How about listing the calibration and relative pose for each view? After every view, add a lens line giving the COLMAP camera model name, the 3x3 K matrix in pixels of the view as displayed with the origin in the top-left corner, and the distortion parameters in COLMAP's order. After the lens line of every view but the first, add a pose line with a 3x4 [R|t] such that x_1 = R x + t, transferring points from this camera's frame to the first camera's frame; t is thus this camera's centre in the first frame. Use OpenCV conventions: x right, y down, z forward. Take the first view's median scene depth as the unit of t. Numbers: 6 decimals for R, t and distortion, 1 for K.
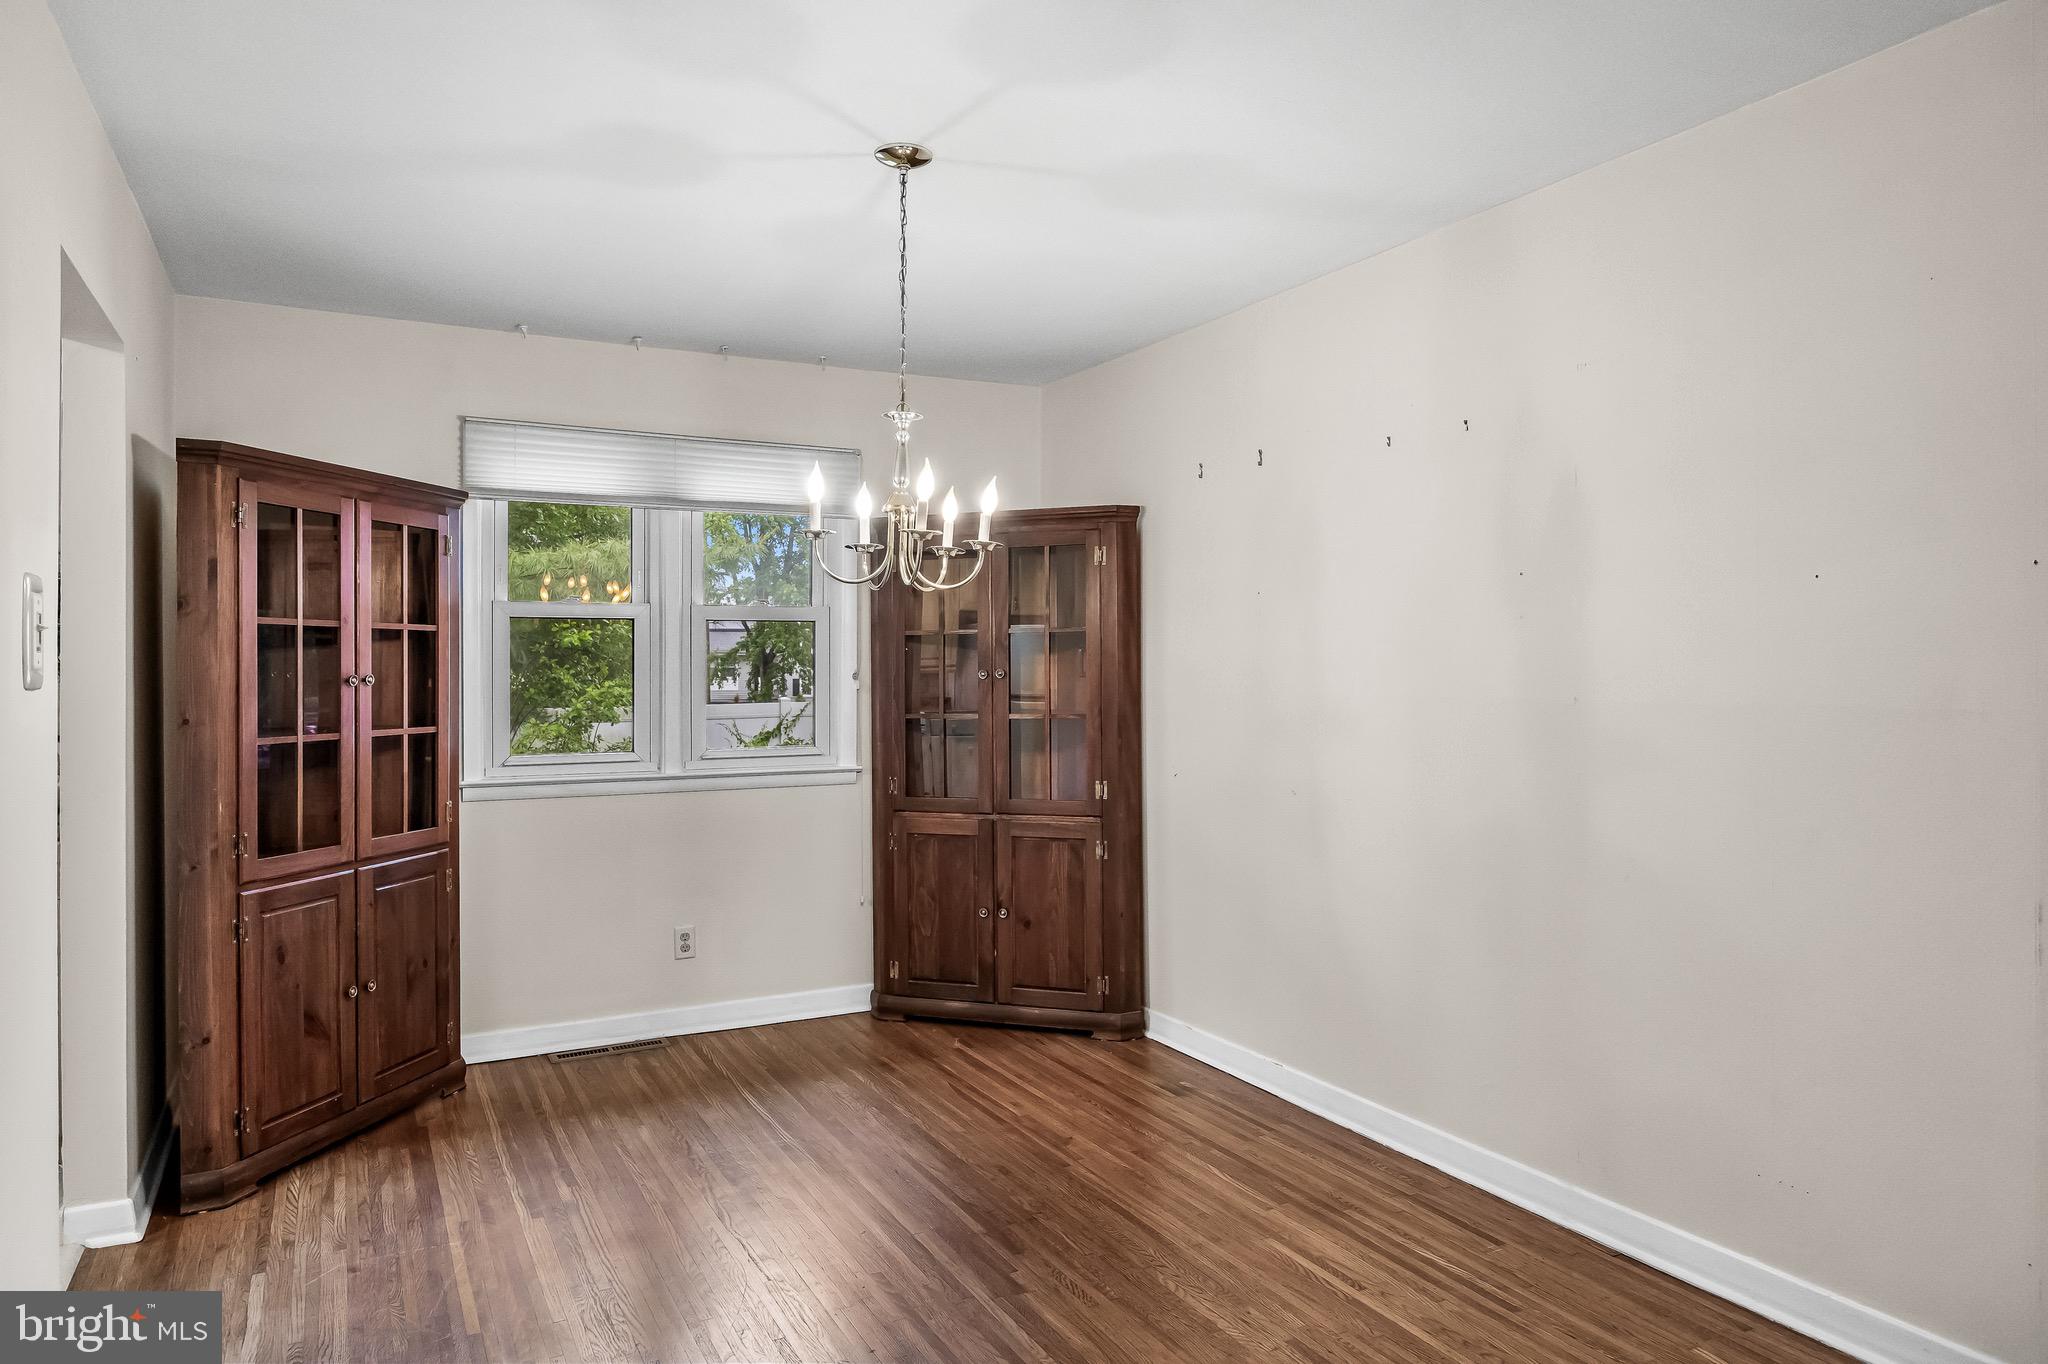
lens RADIAL K [[1323.0, 0, 1029.6], [0, 1323.0, 672.4], [0, 0, 1]] dist [-0.000852, -0.002213]
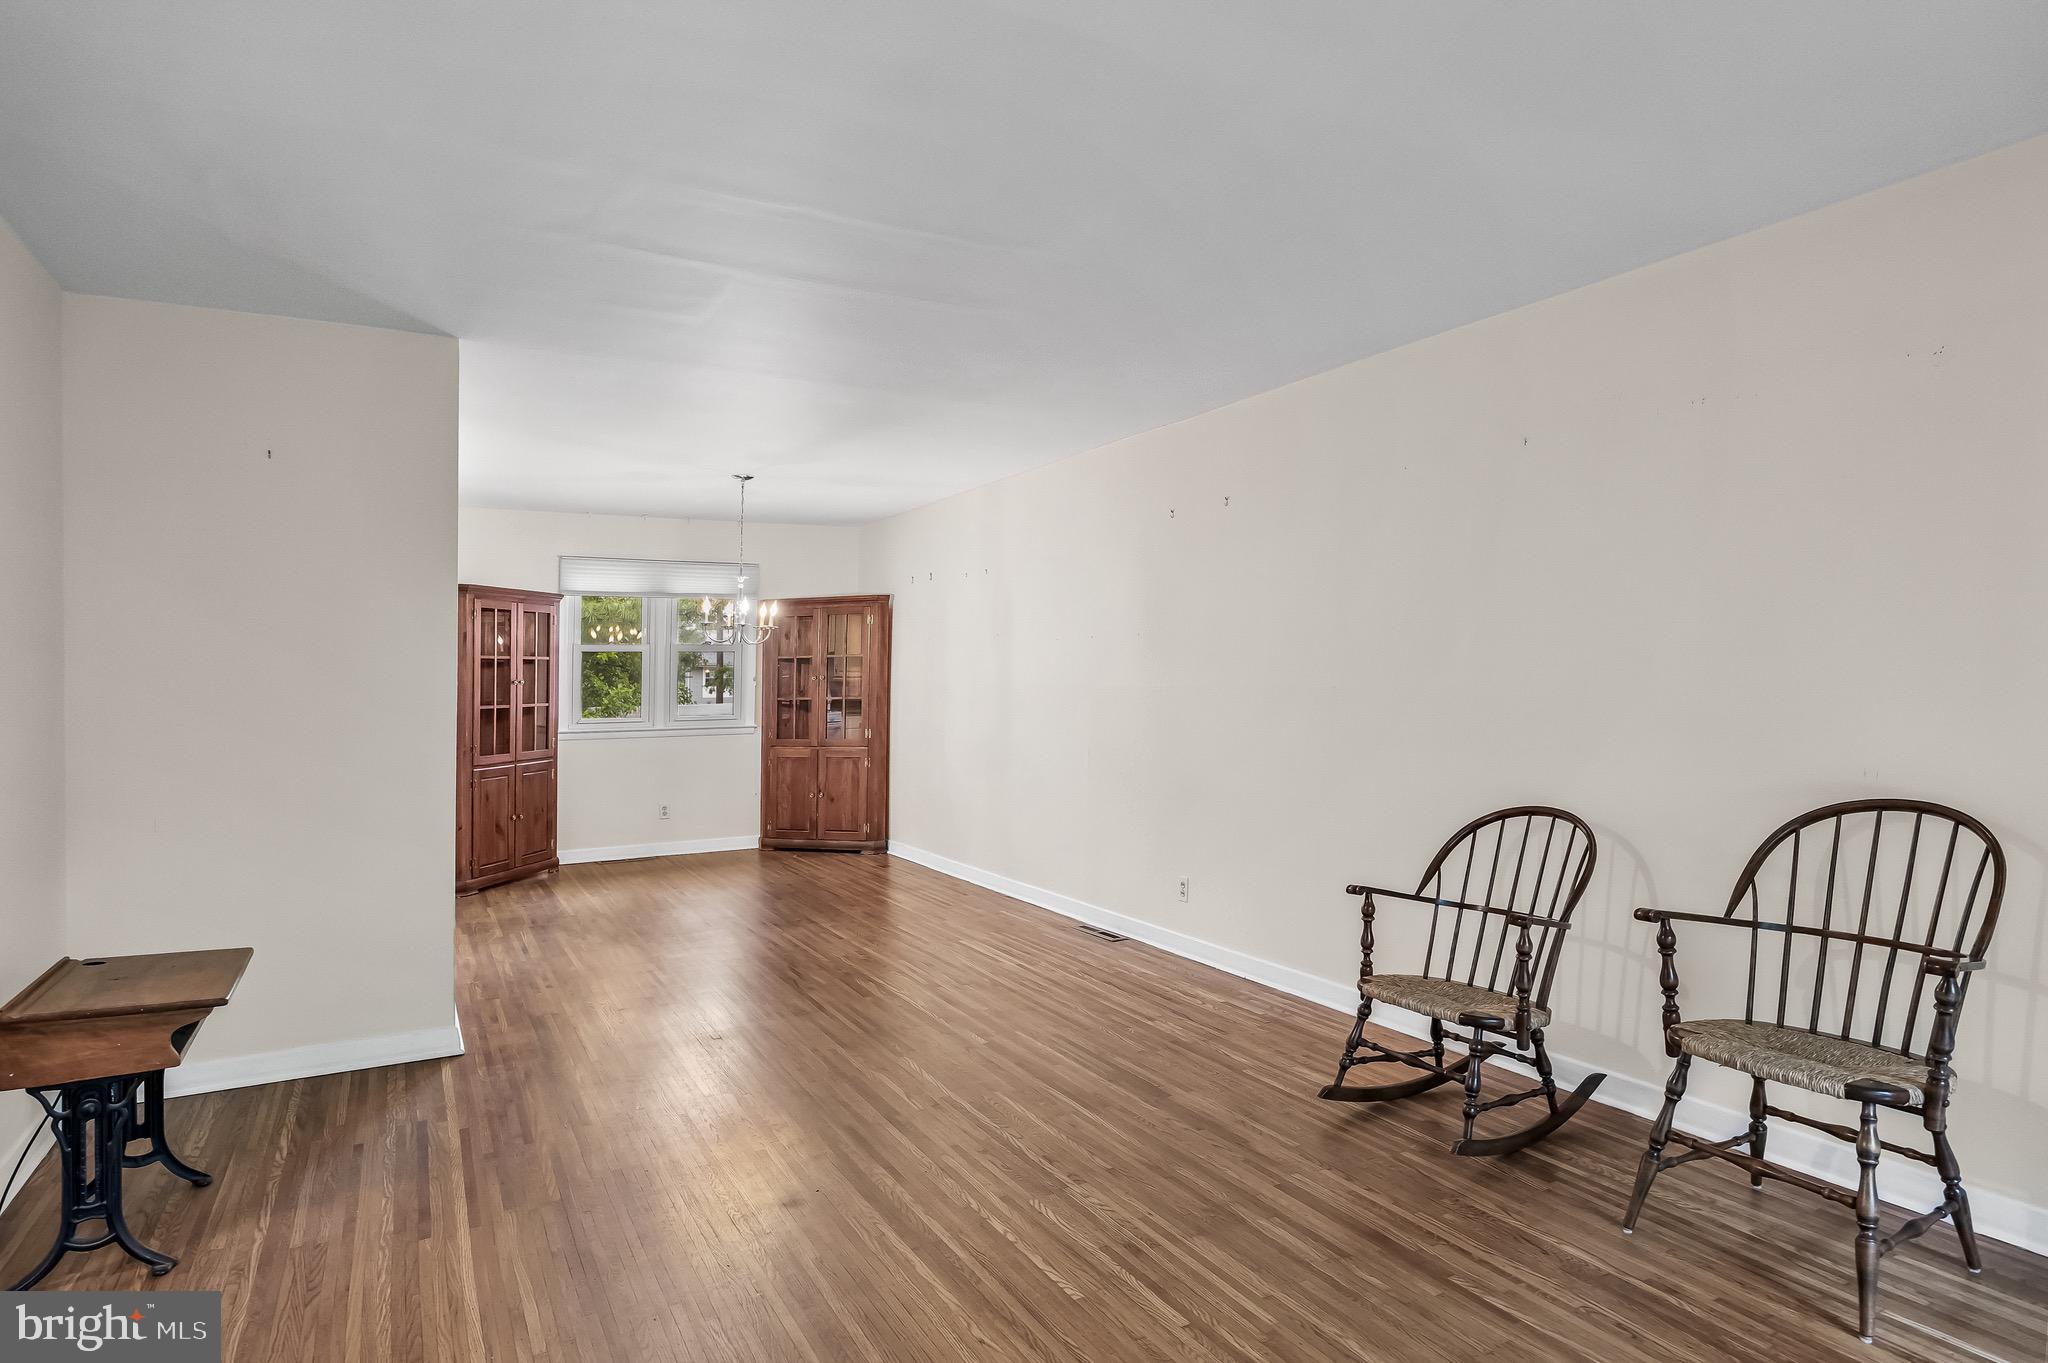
lens RADIAL K [[1128.9, 0, 1008.3], [0, 1128.9, 603.2], [0, 0, 1]] dist [-0.000383, -0.002400]
pose [[0.999949, -0.007131, 0.007086, 0.295461], [0.007578, 0.997845, -0.065178, 0.003280], [-0.006606, 0.065228, 0.997849, -0.866690]]
